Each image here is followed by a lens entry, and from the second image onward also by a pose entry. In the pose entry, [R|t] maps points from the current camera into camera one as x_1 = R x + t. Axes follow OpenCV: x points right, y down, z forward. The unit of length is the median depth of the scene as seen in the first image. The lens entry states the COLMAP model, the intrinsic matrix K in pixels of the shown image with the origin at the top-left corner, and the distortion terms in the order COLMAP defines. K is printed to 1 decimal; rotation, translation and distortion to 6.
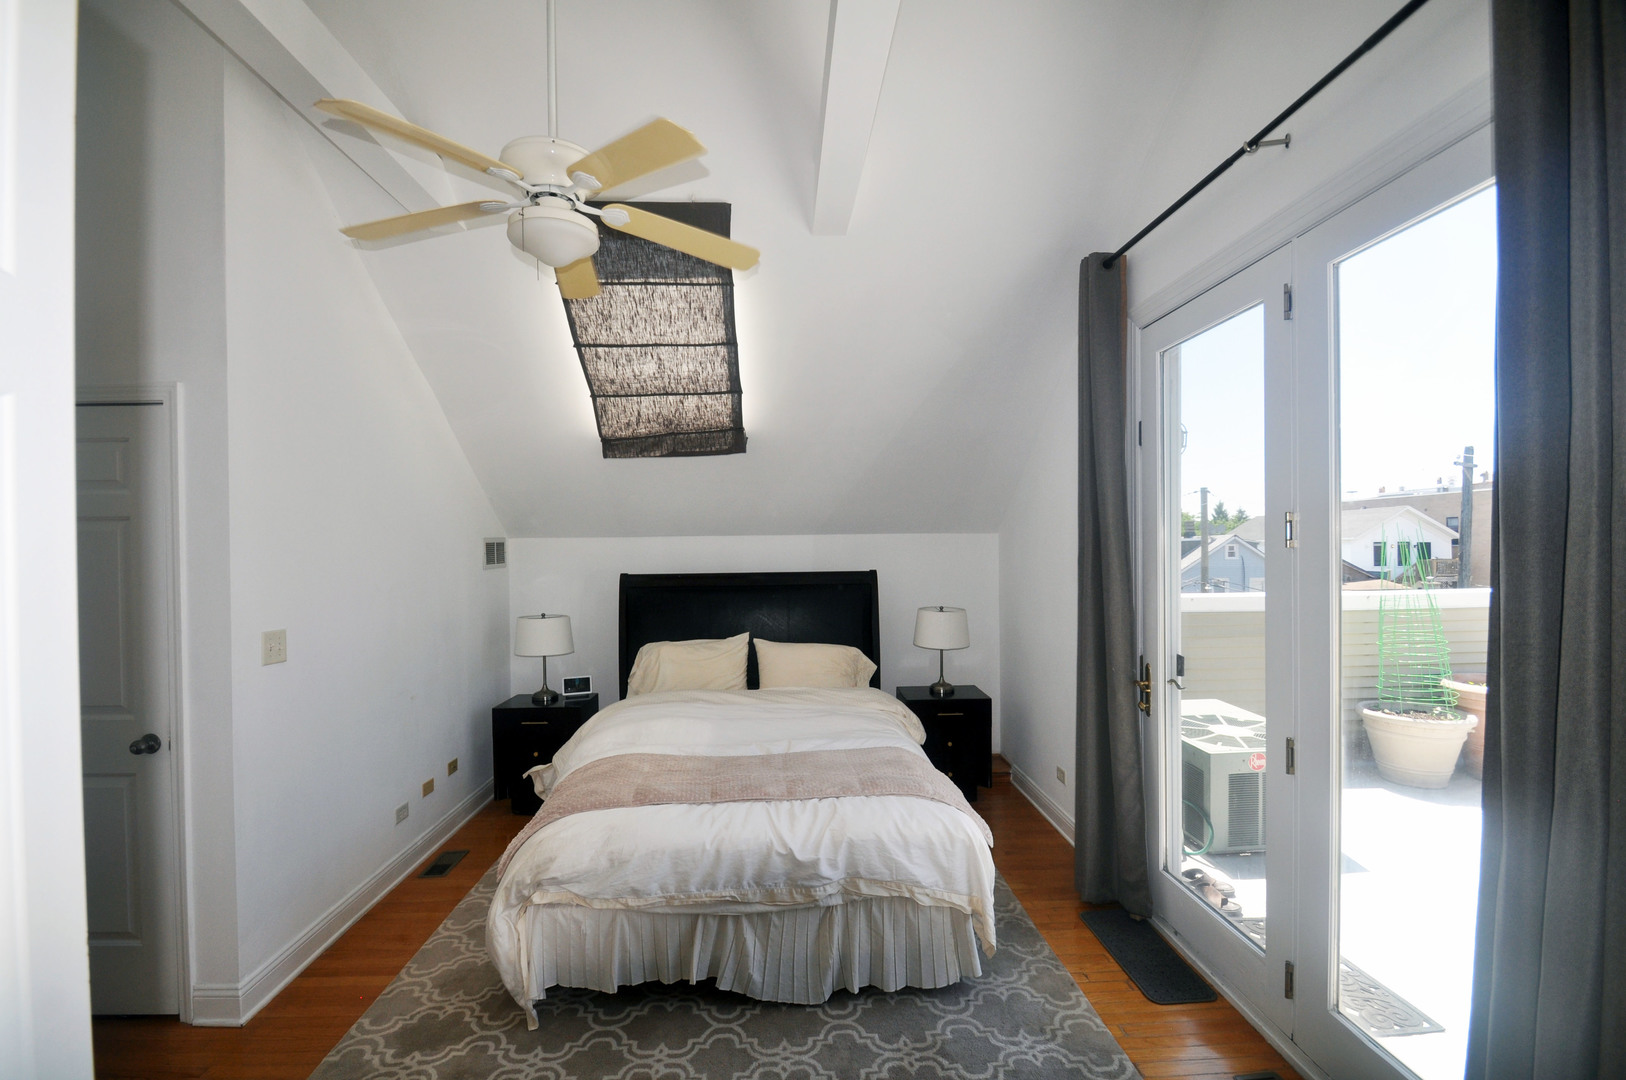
lens RADIAL K [[715.4, 0, 813.0], [0, 715.4, 540.0], [0, 0, 1]] dist [-0.013336, -0.000468]
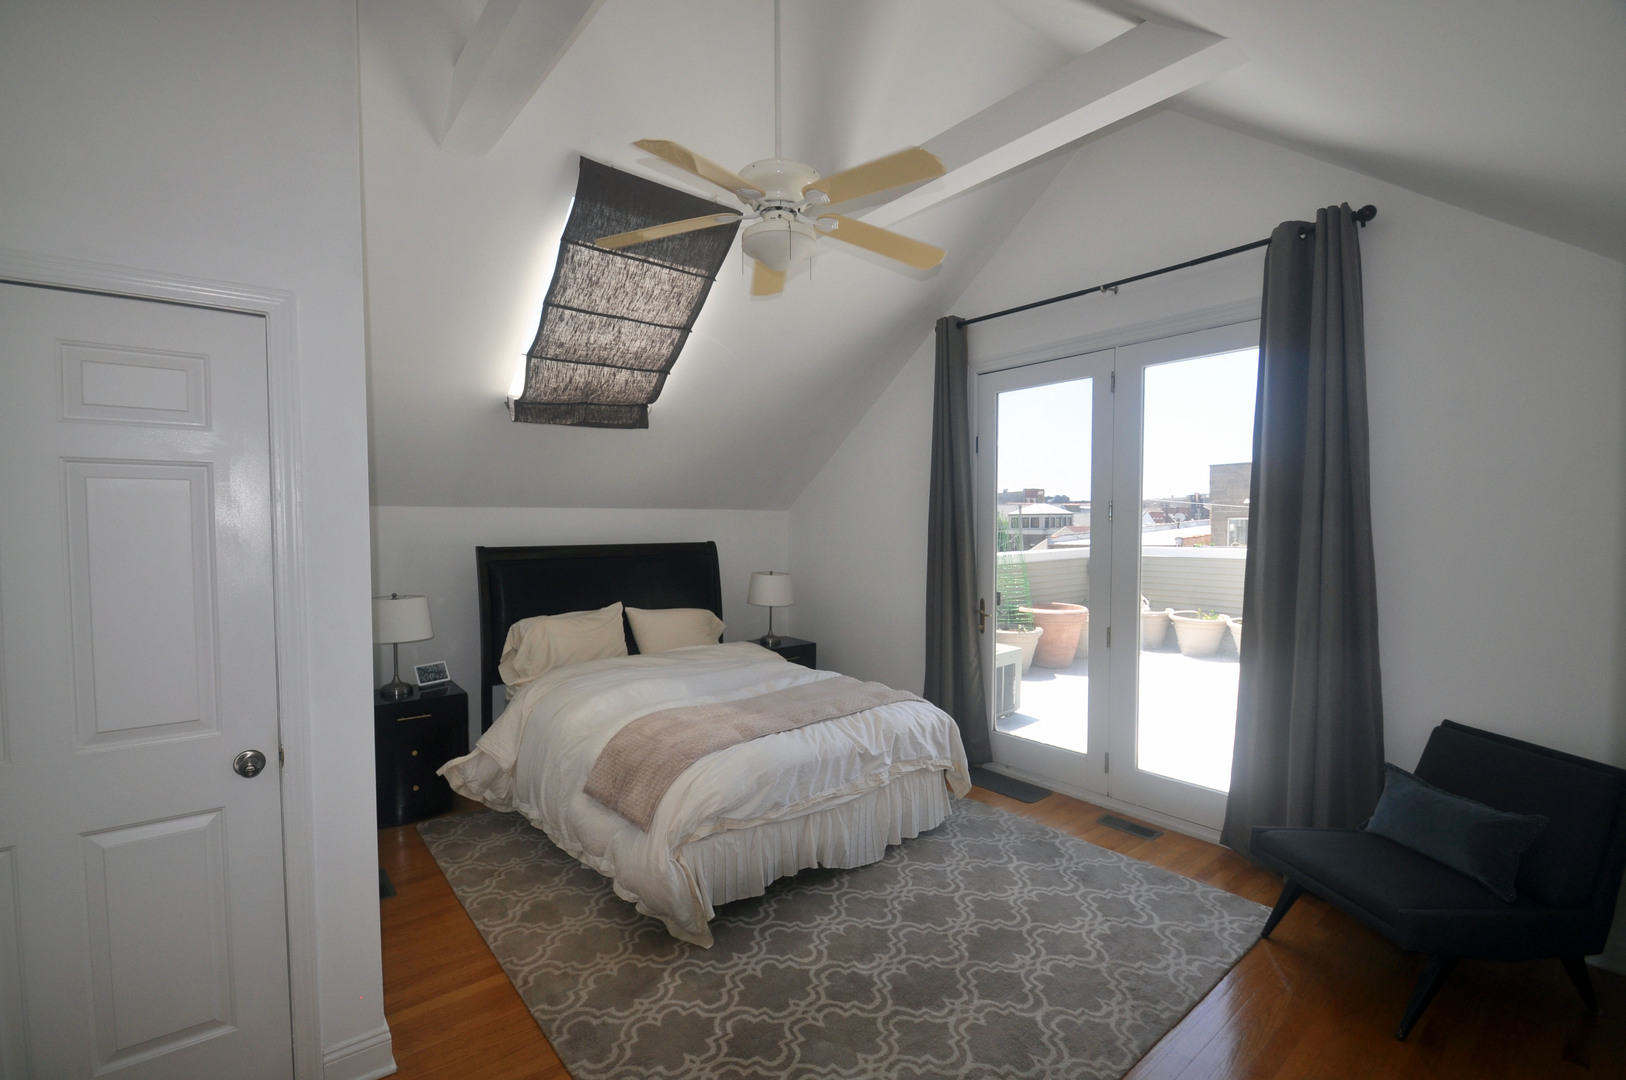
lens RADIAL K [[715.4, 0, 813.0], [0, 715.4, 540.0], [0, 0, 1]] dist [-0.013336, -0.000468]
pose [[0.793064, -0.005452, 0.609114, -0.610156], [-0.011417, 0.999651, 0.023812, 0.014966], [-0.609032, -0.025839, 0.792725, 0.021127]]
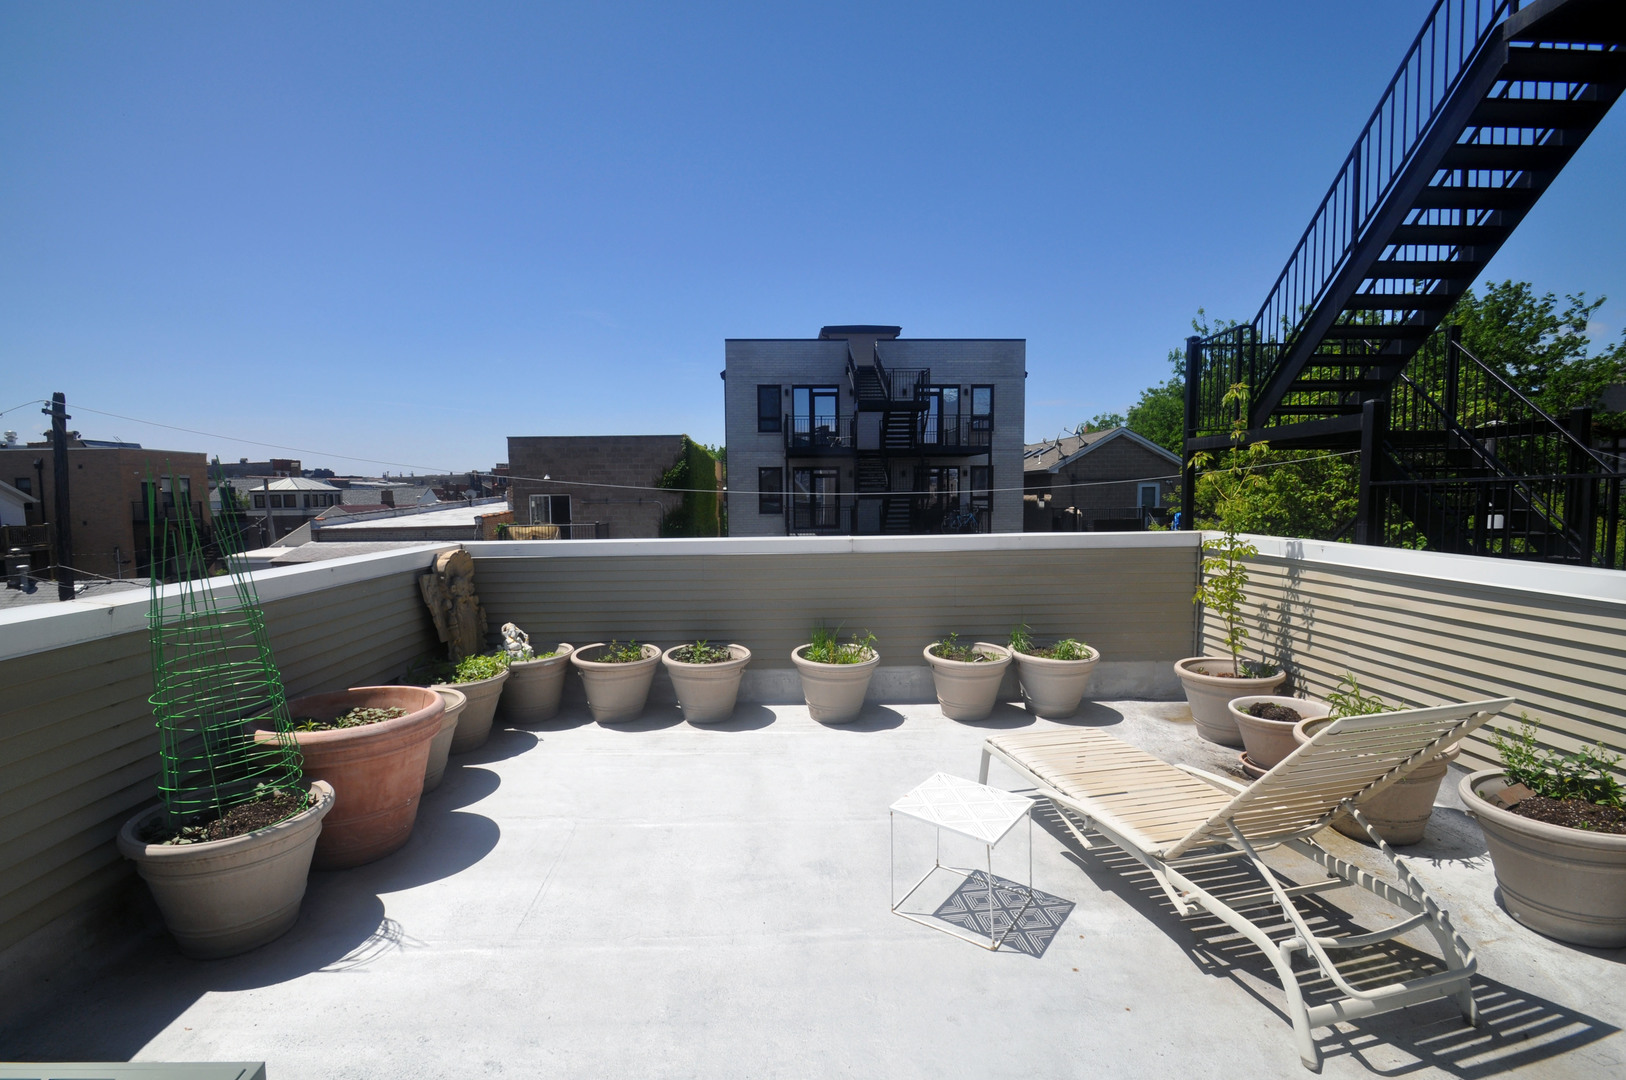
lens RADIAL K [[715.4, 0, 813.0], [0, 715.4, 540.0], [0, 0, 1]] dist [-0.013336, -0.000468]
pose [[-0.020028, -0.050287, 0.998534, 0.404350], [0.000514, 0.998734, 0.050307, 0.007170], [-0.999799, 0.001521, -0.019977, 0.740279]]
